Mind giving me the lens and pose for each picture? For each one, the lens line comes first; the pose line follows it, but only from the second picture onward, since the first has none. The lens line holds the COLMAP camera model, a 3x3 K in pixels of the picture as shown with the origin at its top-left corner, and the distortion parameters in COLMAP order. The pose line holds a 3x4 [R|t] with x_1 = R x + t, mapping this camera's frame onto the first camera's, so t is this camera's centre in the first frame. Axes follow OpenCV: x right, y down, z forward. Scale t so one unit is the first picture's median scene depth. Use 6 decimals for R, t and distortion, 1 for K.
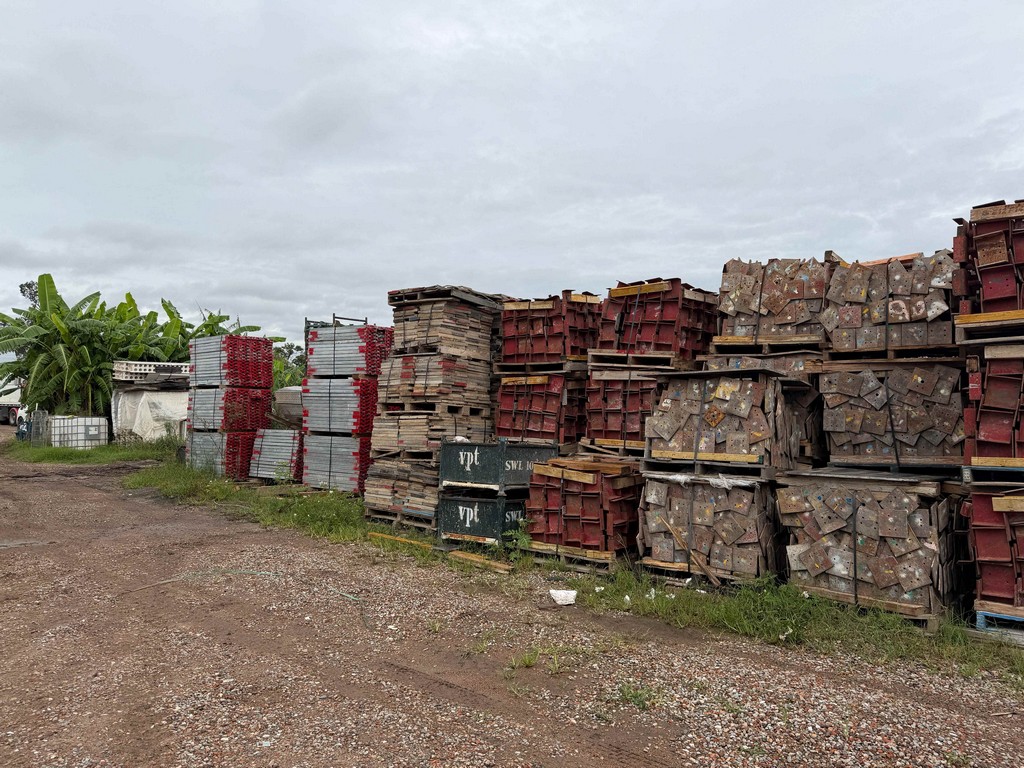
lens RADIAL K [[711.6, 0, 514.8], [0, 711.6, 372.7], [0, 0, 1]] dist [0.072875, -0.078472]
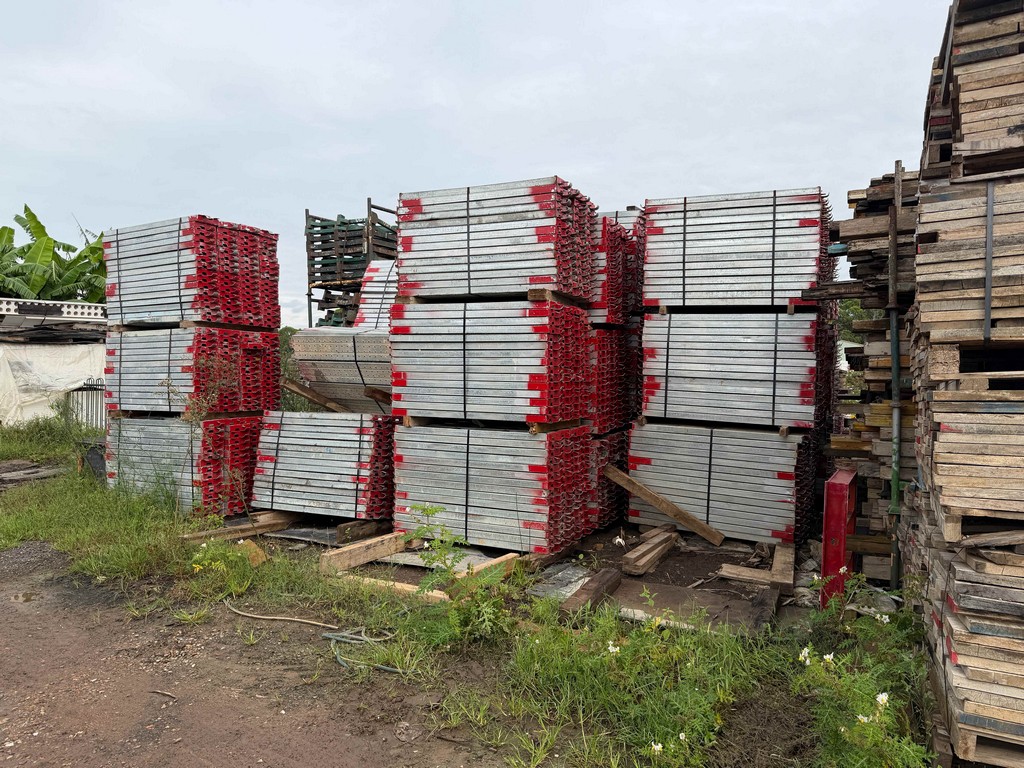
lens RADIAL K [[711.6, 0, 514.8], [0, 711.6, 372.7], [0, 0, 1]] dist [0.072875, -0.078472]
pose [[0.988451, -0.009266, 0.151258, -0.266730], [0.000848, 0.998451, 0.055627, 0.025325], [-0.151540, -0.054856, 0.986928, 0.495797]]
